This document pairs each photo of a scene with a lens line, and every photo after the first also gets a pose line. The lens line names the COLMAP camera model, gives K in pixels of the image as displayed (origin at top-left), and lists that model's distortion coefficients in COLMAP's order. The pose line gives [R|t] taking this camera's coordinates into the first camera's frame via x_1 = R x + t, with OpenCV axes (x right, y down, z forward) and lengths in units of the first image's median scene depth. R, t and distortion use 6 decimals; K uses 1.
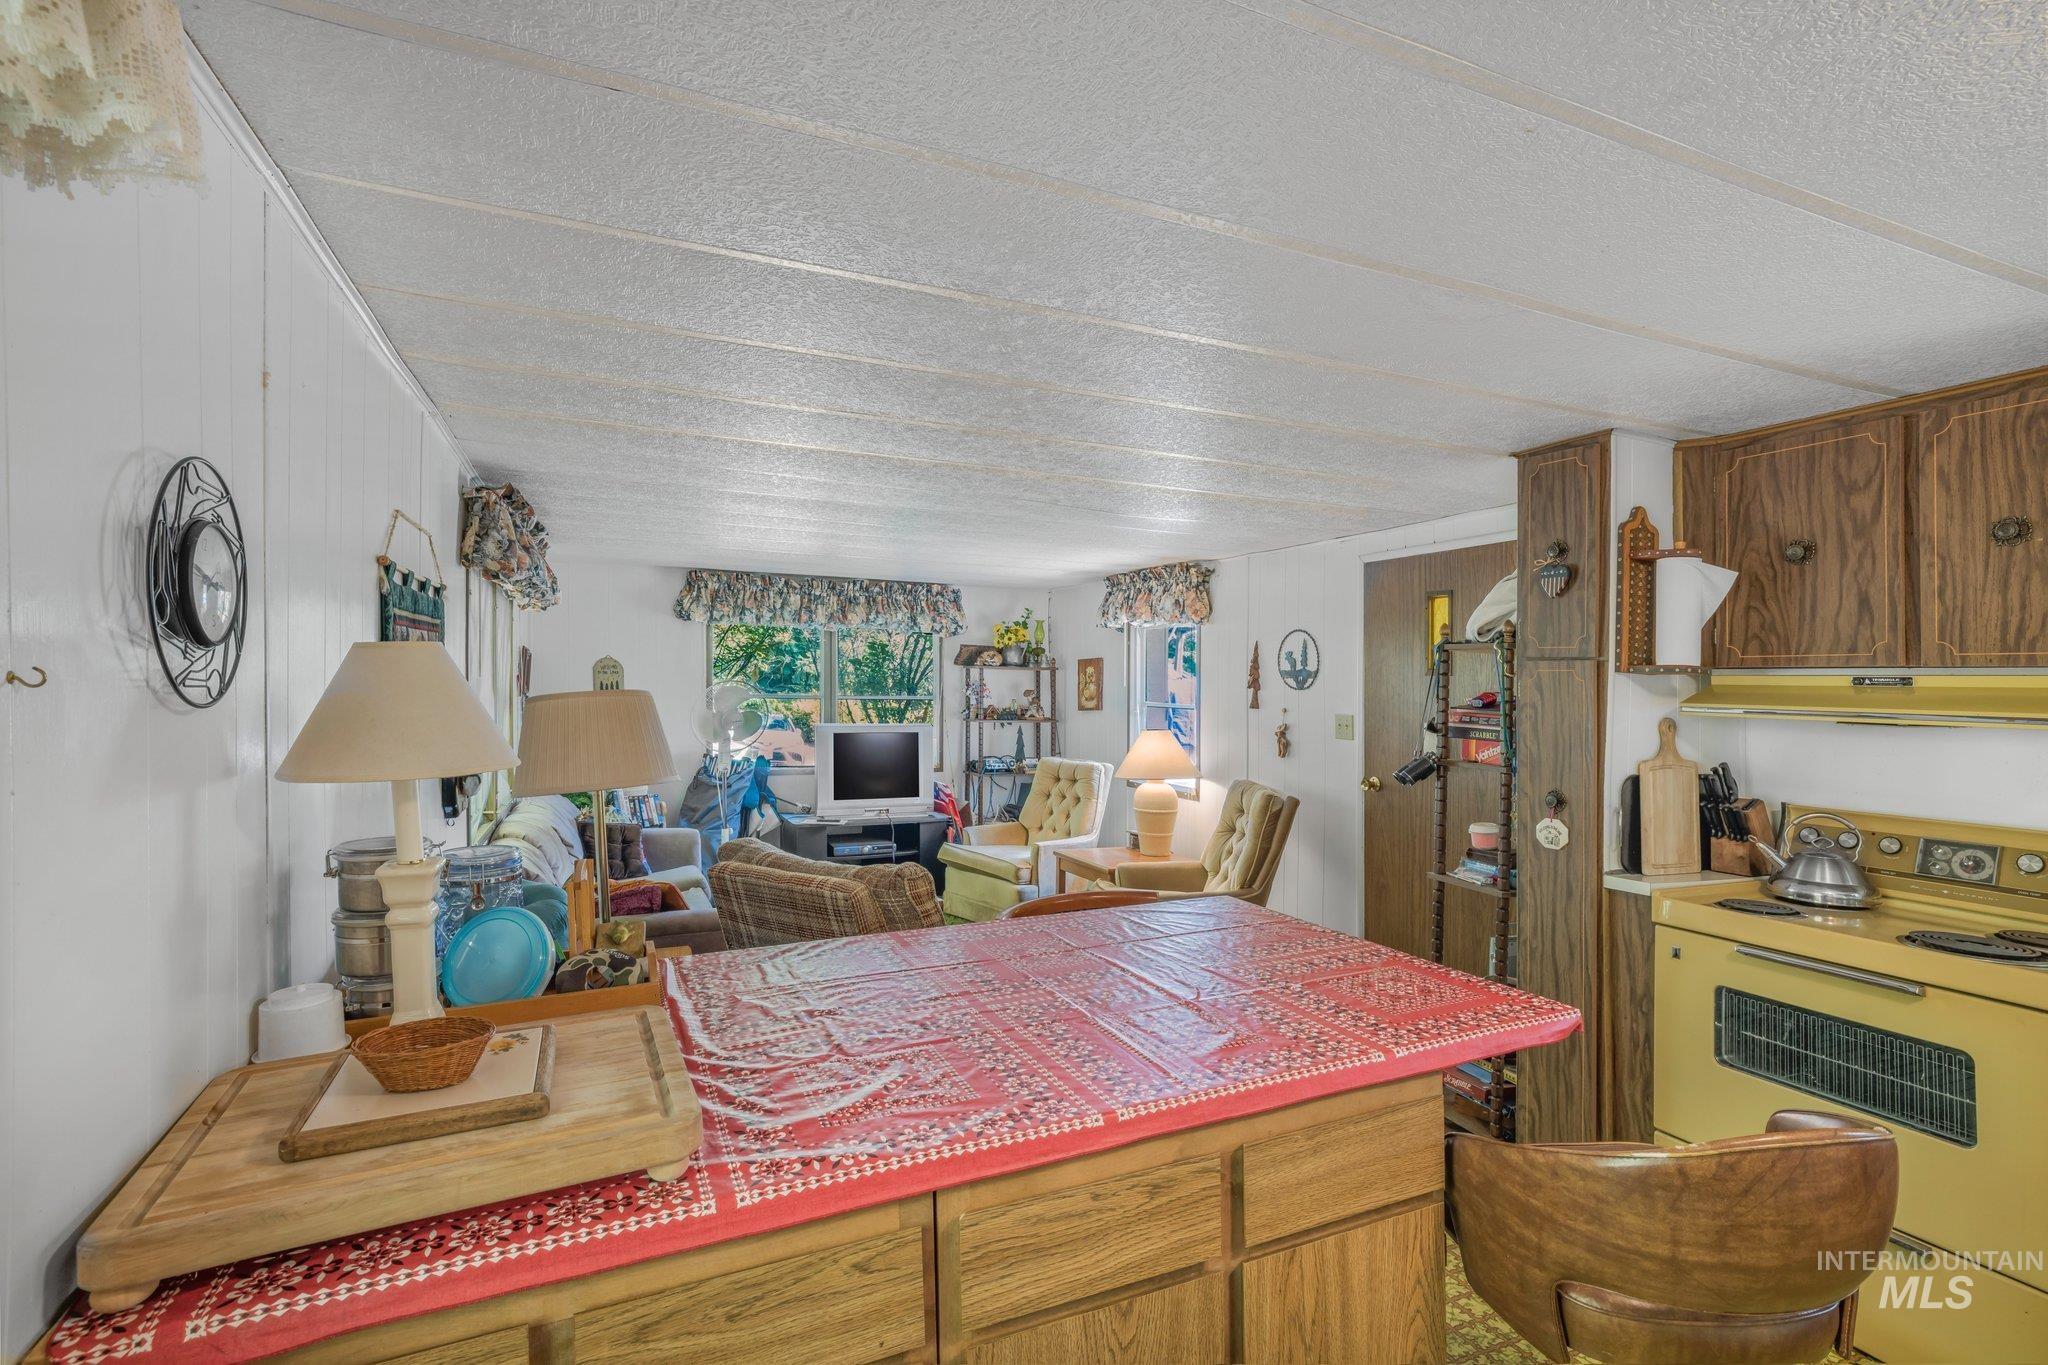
lens RADIAL K [[968.7, 0, 1019.0], [0, 968.7, 663.7], [0, 0, 1]] dist [-0.031930, 0.020952]
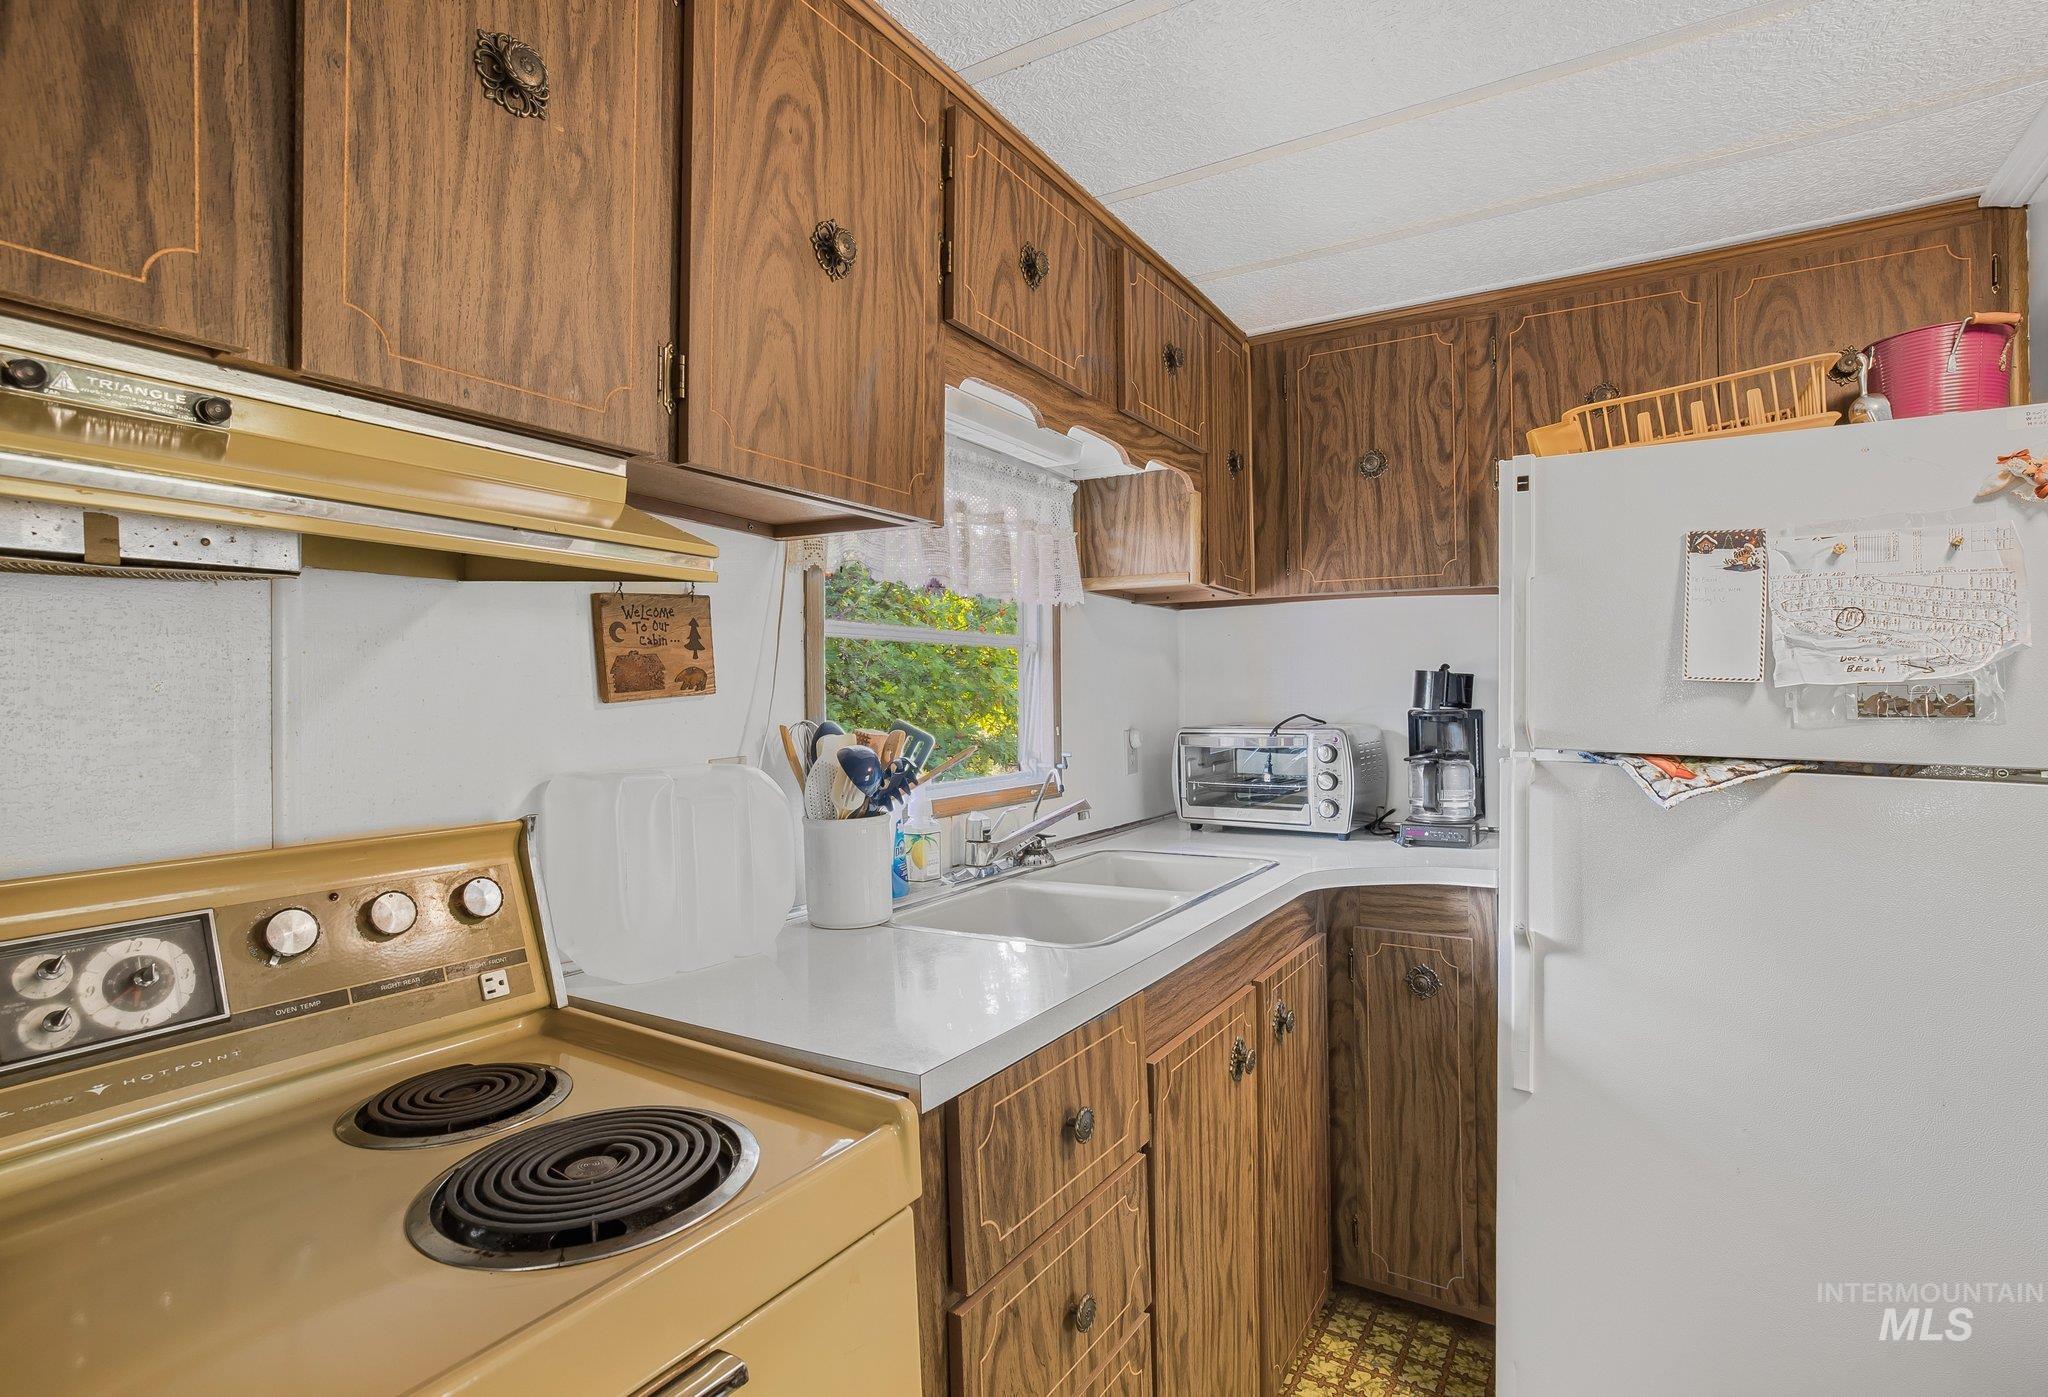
lens RADIAL K [[967.0, 0, 1024.0], [0, 967.0, 698.5], [0, 0, 1]] dist [0.000239, 0.000121]
pose [[-0.540455, 0.005651, 0.841354, 0.473067], [-0.001657, 0.999968, -0.007781, 0.097445], [-0.841371, -0.005599, -0.540429, 0.835374]]
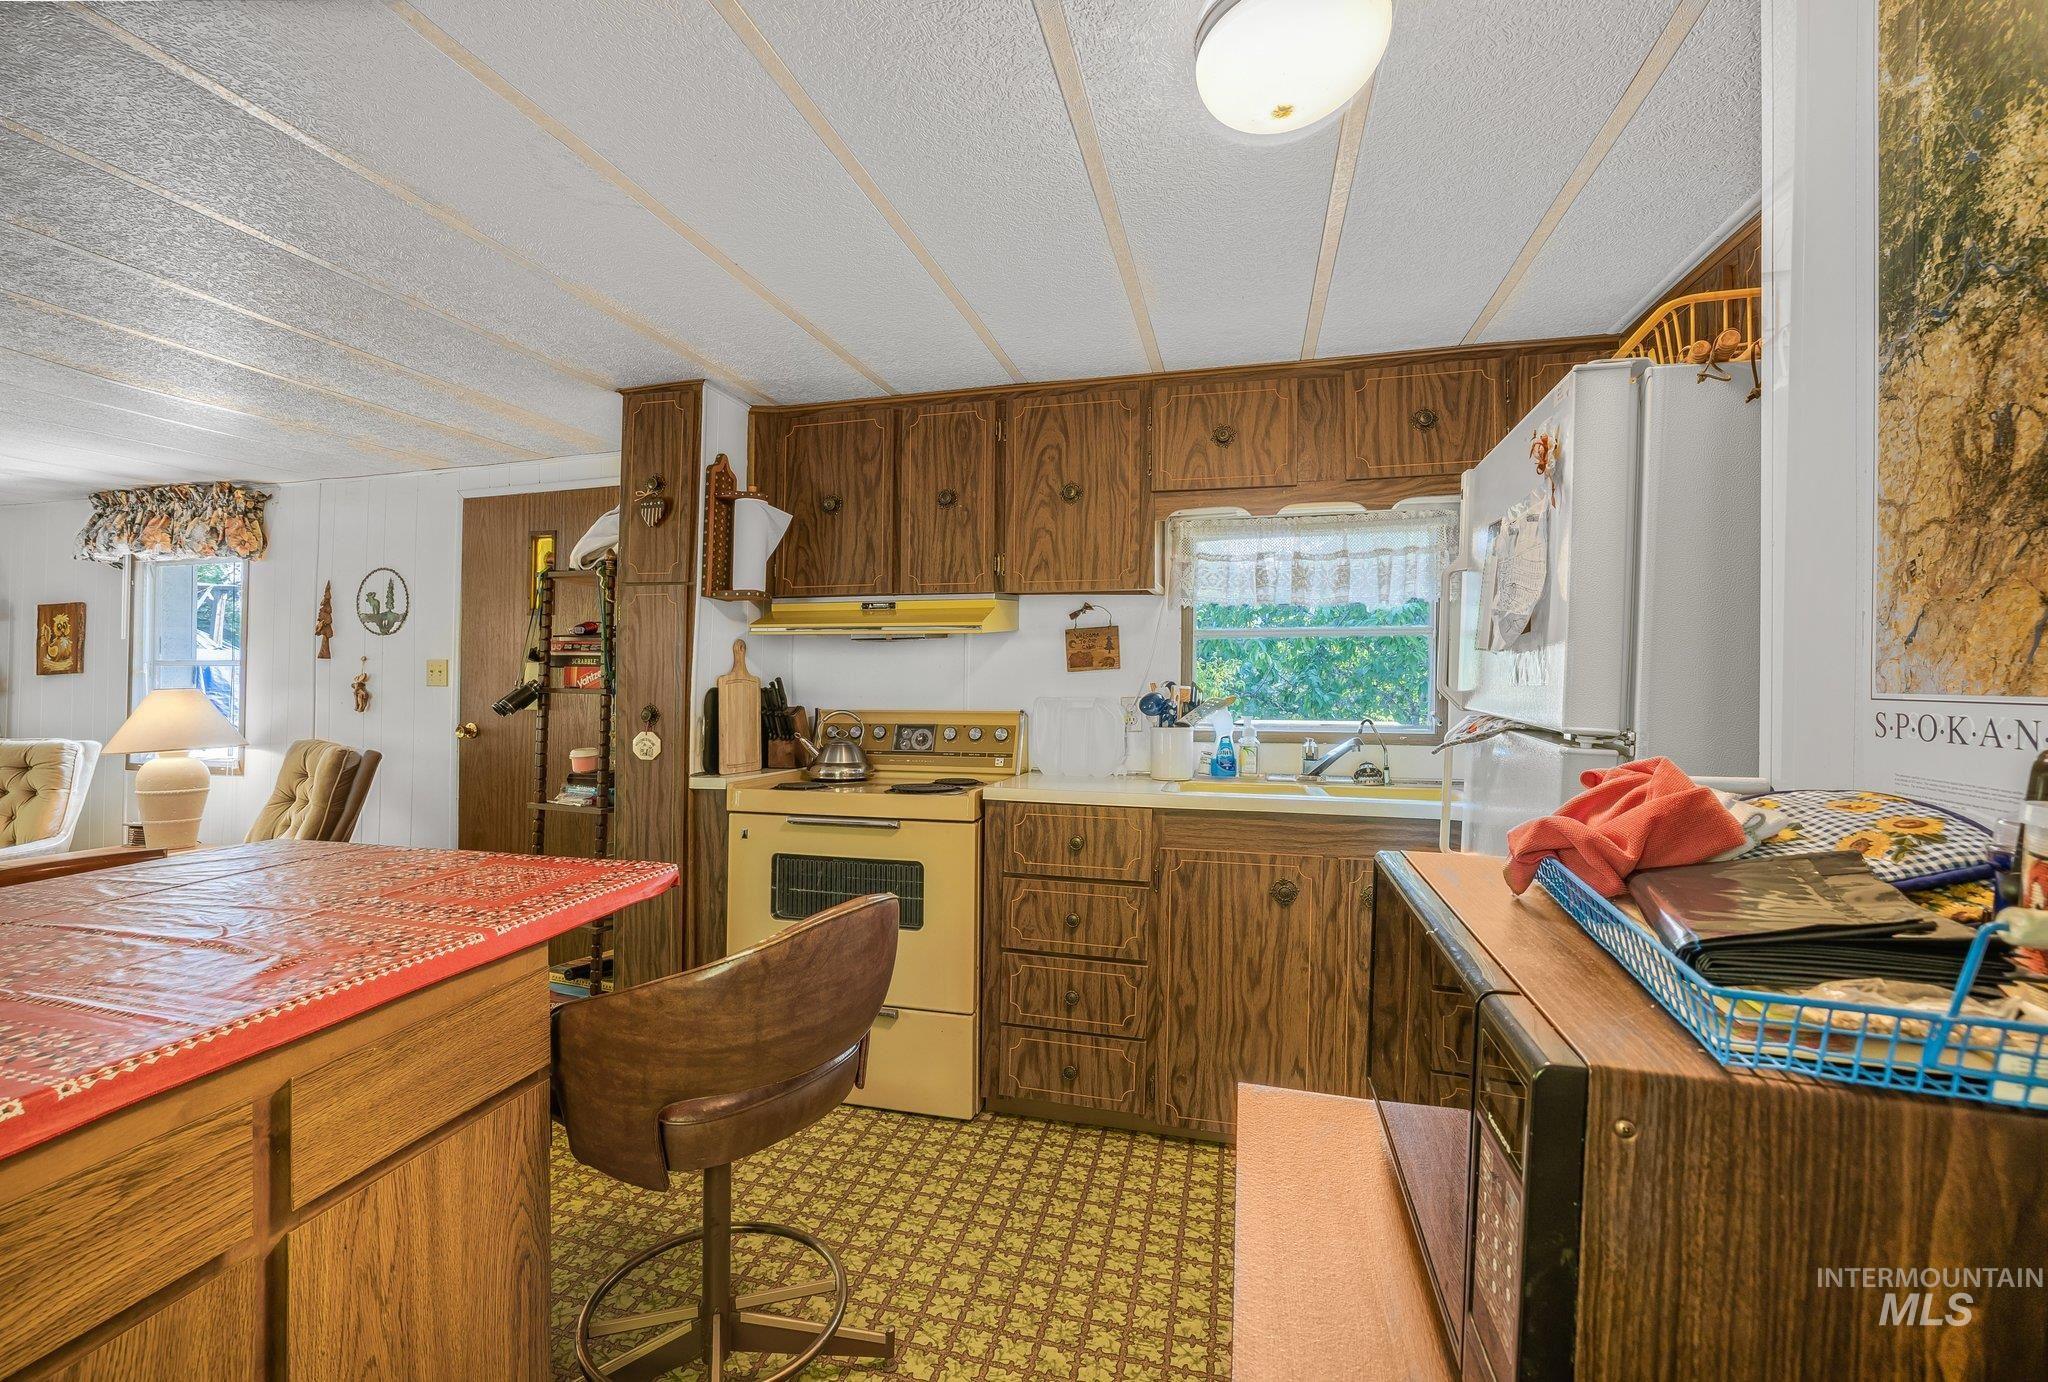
lens RADIAL K [[904.3, 0, 978.7], [0, 904.3, 659.3], [0, 0, 1]] dist [-0.034778, 0.017459]
pose [[0.645469, 0.014808, 0.763643, 0.021796], [-0.014758, 0.999867, -0.006914, 0.089619], [-0.763643, -0.006807, 0.645602, 0.064729]]
